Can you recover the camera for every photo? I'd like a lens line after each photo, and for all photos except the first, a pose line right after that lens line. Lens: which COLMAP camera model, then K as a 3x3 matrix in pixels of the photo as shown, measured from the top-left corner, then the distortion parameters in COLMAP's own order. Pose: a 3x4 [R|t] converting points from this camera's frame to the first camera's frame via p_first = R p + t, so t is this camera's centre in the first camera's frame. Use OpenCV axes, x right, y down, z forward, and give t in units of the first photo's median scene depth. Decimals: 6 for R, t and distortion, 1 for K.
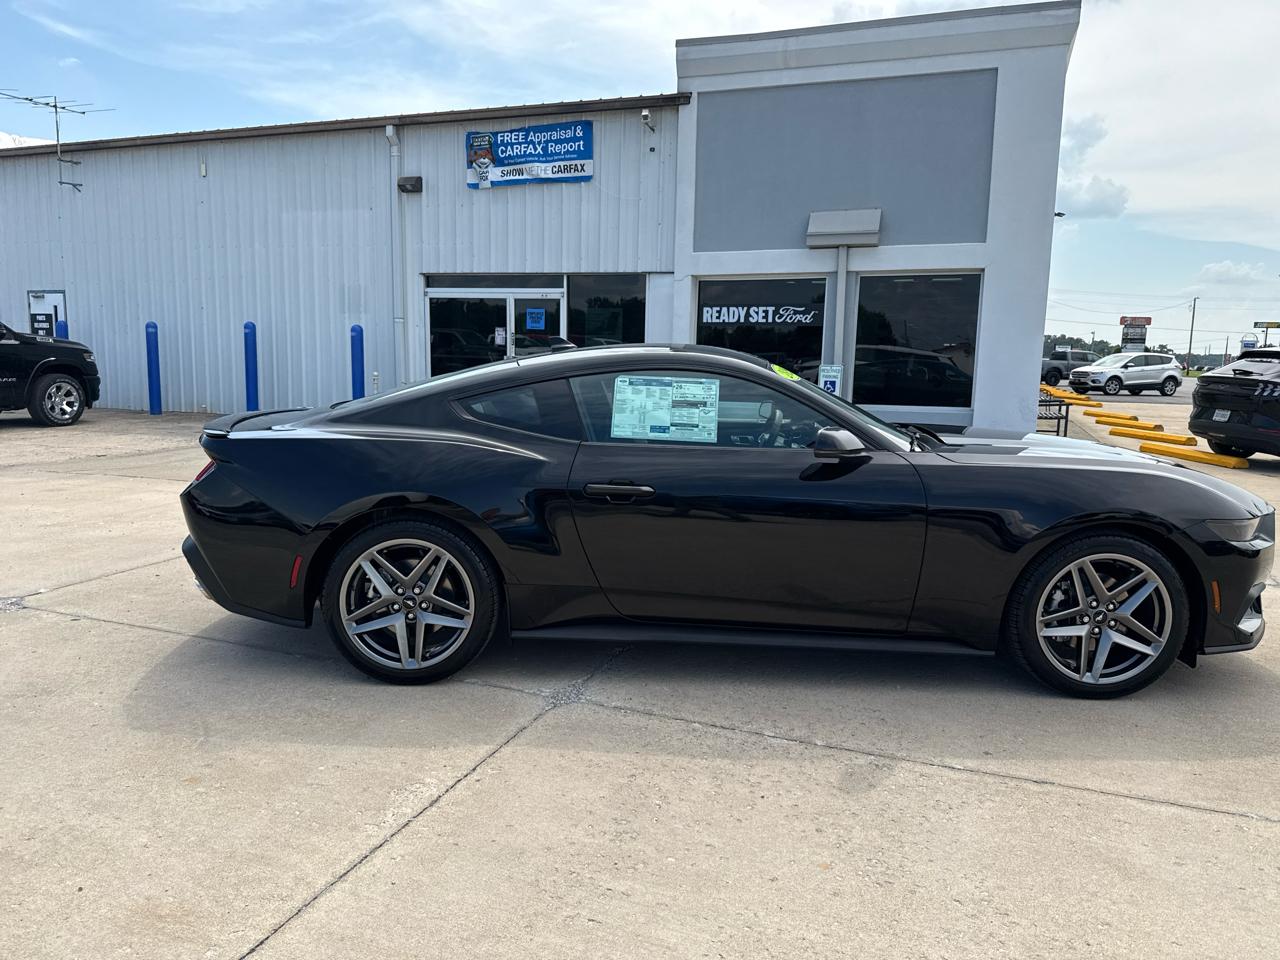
lens RADIAL K [[882.0, 0, 650.1], [0, 882.0, 495.1], [0, 0, 1]] dist [0.064679, -0.090688]
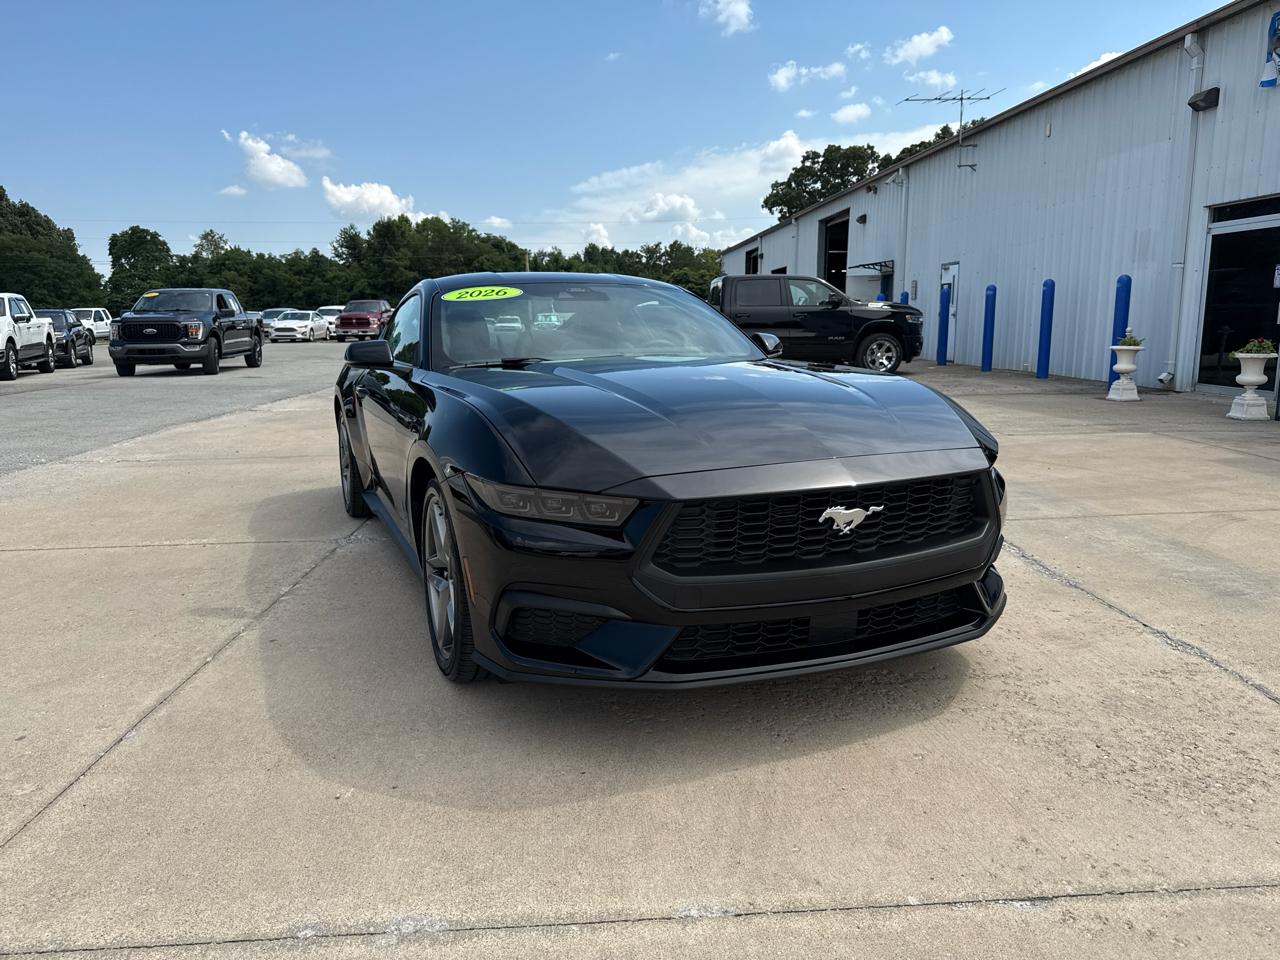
lens RADIAL K [[903.6, 0, 648.3], [0, 903.6, 481.0], [0, 0, 1]] dist [0.052699, -0.075160]
pose [[0.414786, 0.136388, -0.899639, 0.367507], [-0.124483, 0.987912, 0.092377, -0.013477], [0.901364, 0.073673, 0.426751, 0.223897]]
